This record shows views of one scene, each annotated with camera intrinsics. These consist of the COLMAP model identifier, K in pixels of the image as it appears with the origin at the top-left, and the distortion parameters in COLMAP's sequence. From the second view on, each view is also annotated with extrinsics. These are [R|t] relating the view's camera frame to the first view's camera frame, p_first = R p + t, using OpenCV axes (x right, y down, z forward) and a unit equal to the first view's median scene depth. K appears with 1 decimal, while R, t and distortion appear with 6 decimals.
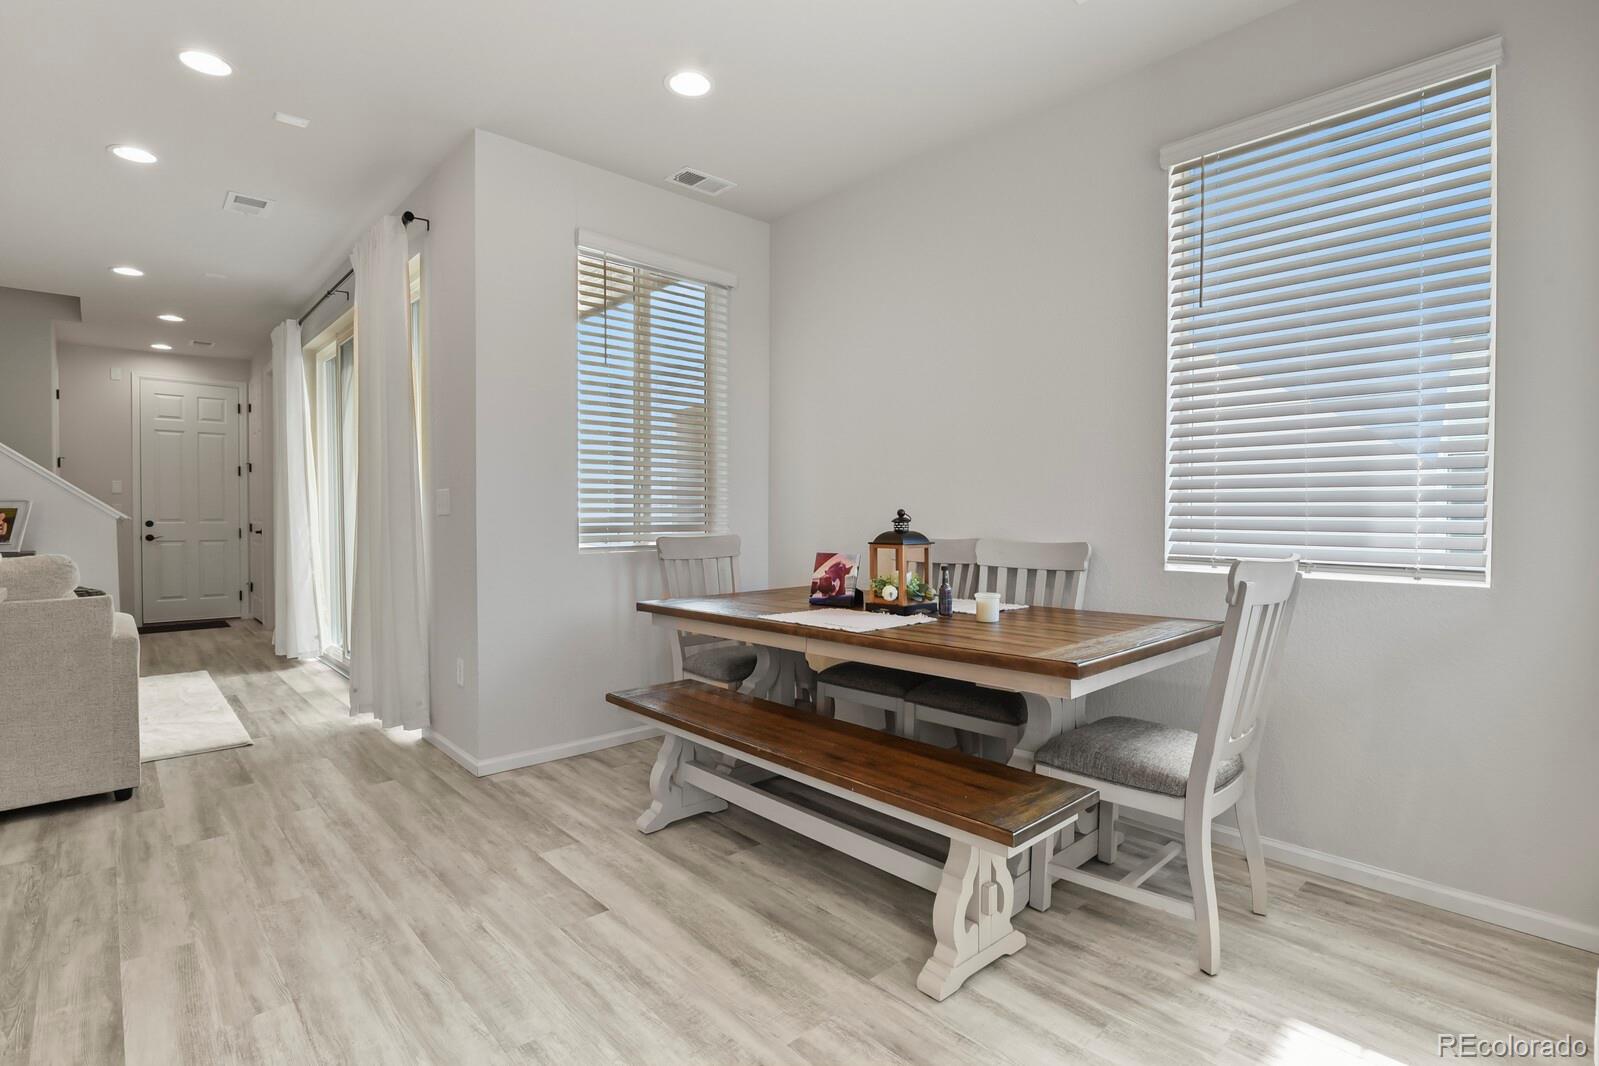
lens RADIAL K [[779.9, 0, 802.1], [0, 779.9, 533.5], [0, 0, 1]] dist [-0.012404, 0.000252]
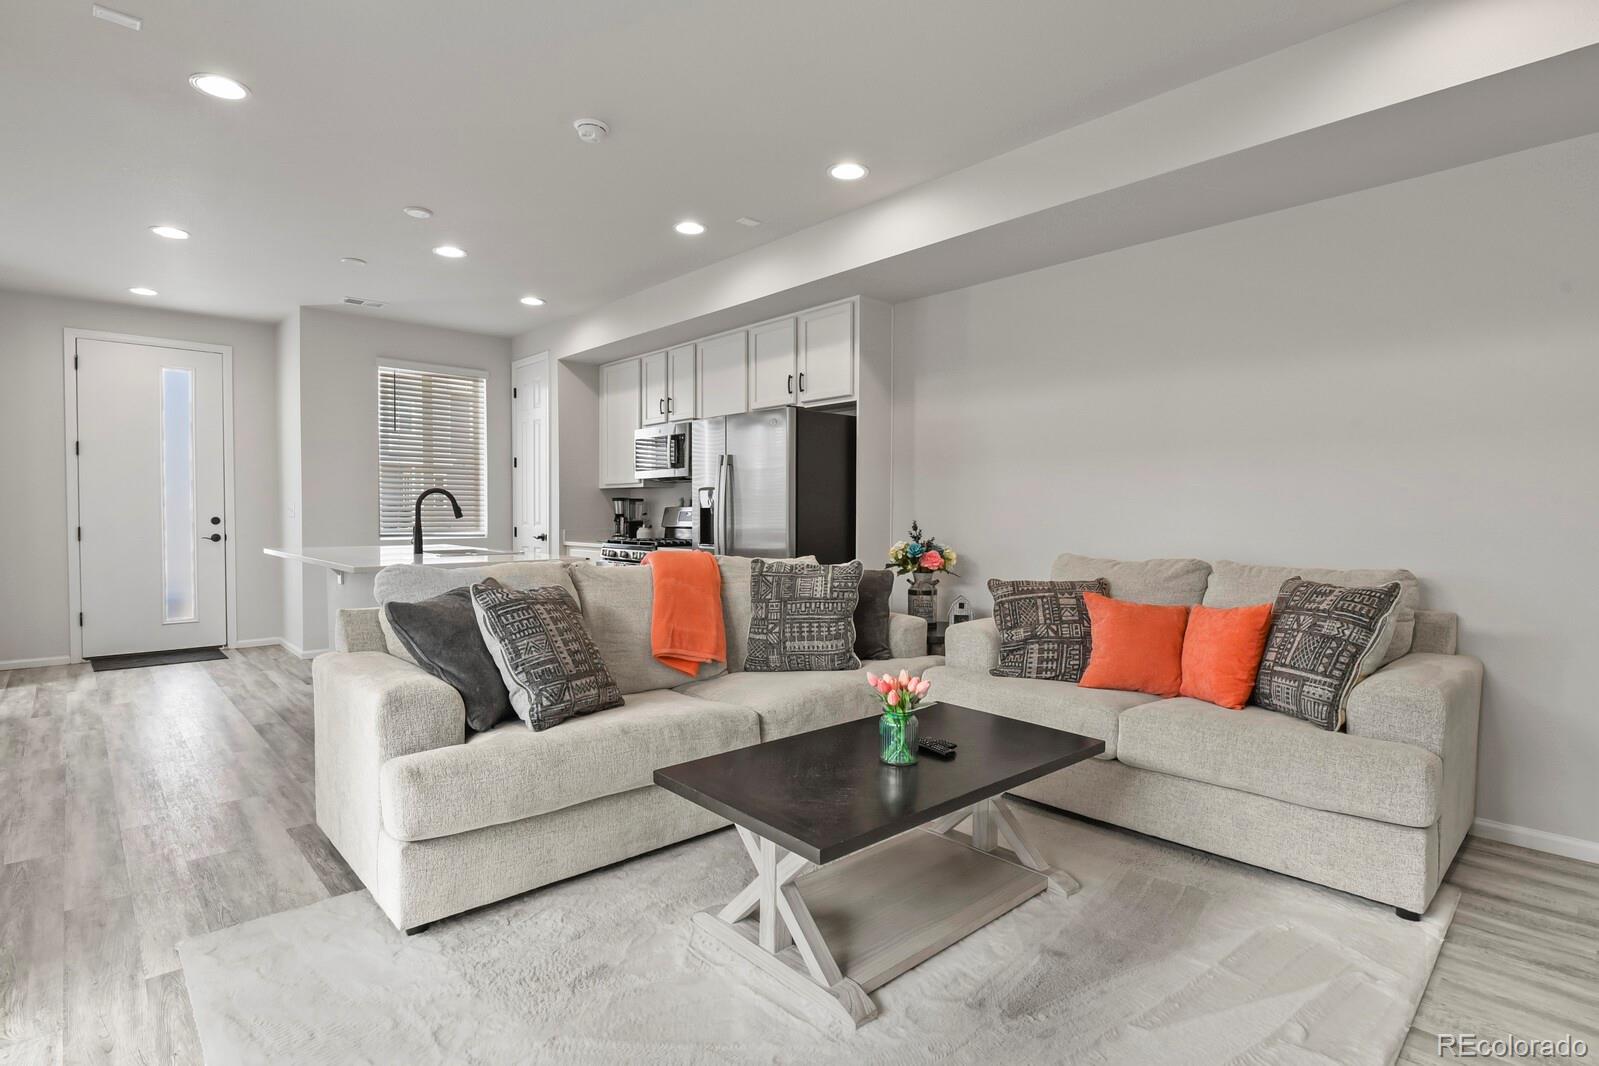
lens RADIAL K [[779.9, 0, 801.1], [0, 779.9, 524.7], [0, 0, 1]] dist [-0.012404, 0.000252]
pose [[-0.999743, -0.002756, -0.022514, -1.518785], [-0.003719, 0.999074, 0.042856, -0.068874], [0.022375, 0.042929, -0.998828, 2.062058]]
